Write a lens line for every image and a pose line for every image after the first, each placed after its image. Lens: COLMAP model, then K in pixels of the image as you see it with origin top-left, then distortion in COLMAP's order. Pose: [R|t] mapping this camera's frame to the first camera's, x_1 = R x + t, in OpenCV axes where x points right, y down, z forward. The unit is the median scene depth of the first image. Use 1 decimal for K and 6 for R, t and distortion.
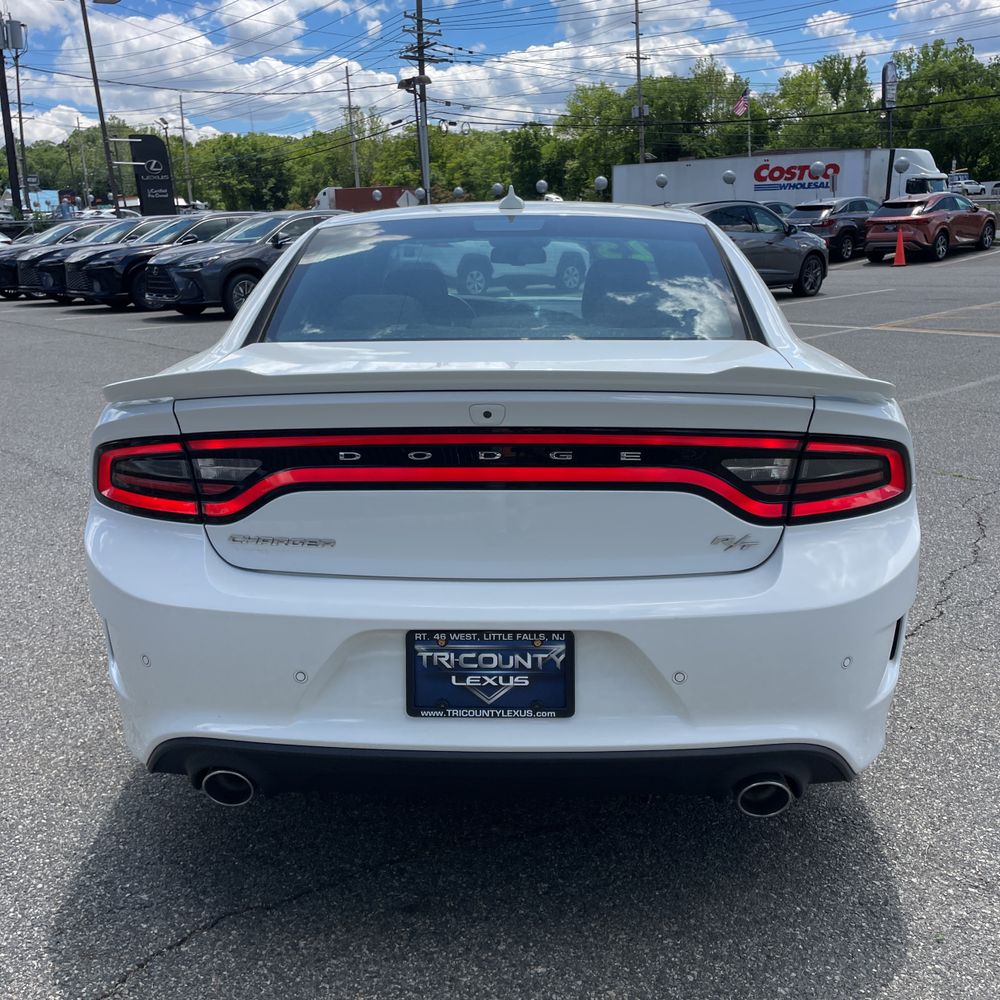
lens RADIAL K [[1011.9, 0, 495.2], [0, 1011.9, 479.7], [0, 0, 1]] dist [0.091838, -0.126421]
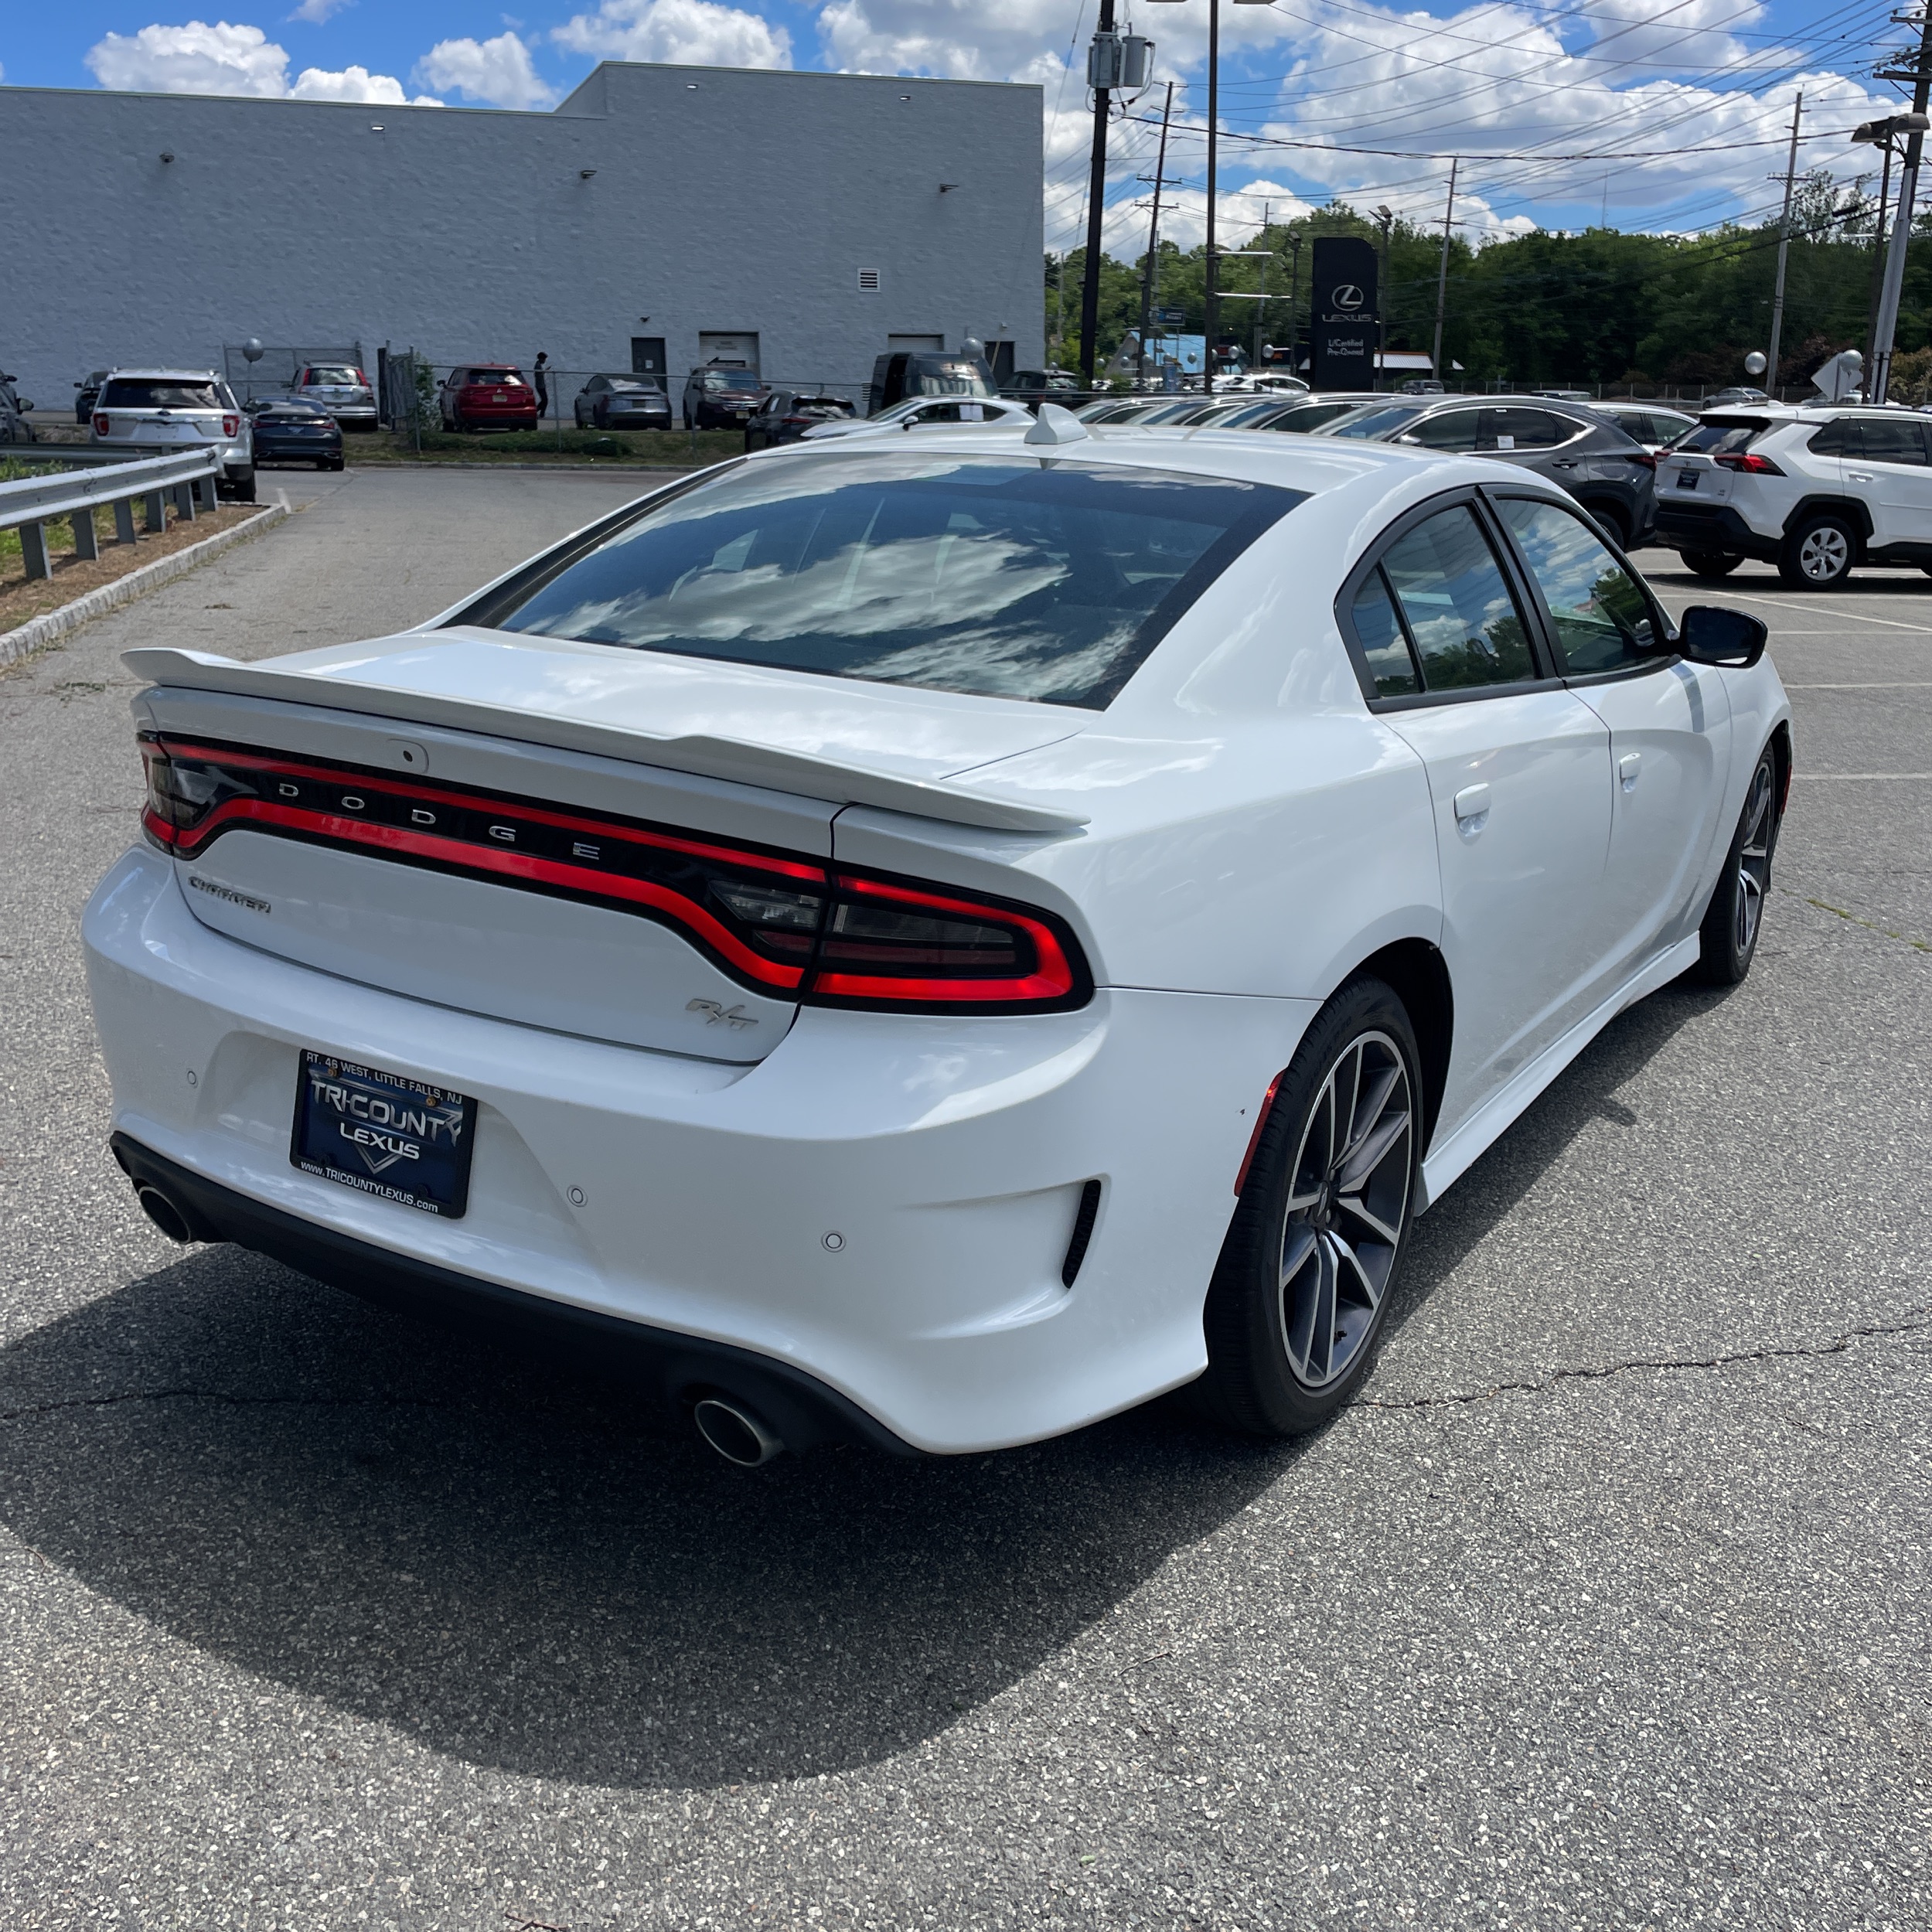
lens RADIAL K [[1955.0, 0, 956.8], [0, 1955.0, 926.7], [0, 0, 1]] dist [0.091838, -0.126421]
pose [[0.867789, 0.172411, -0.466065, 0.873613], [-0.166568, 0.984546, 0.054072, -0.077516], [0.468185, 0.030708, 0.883097, -0.001782]]
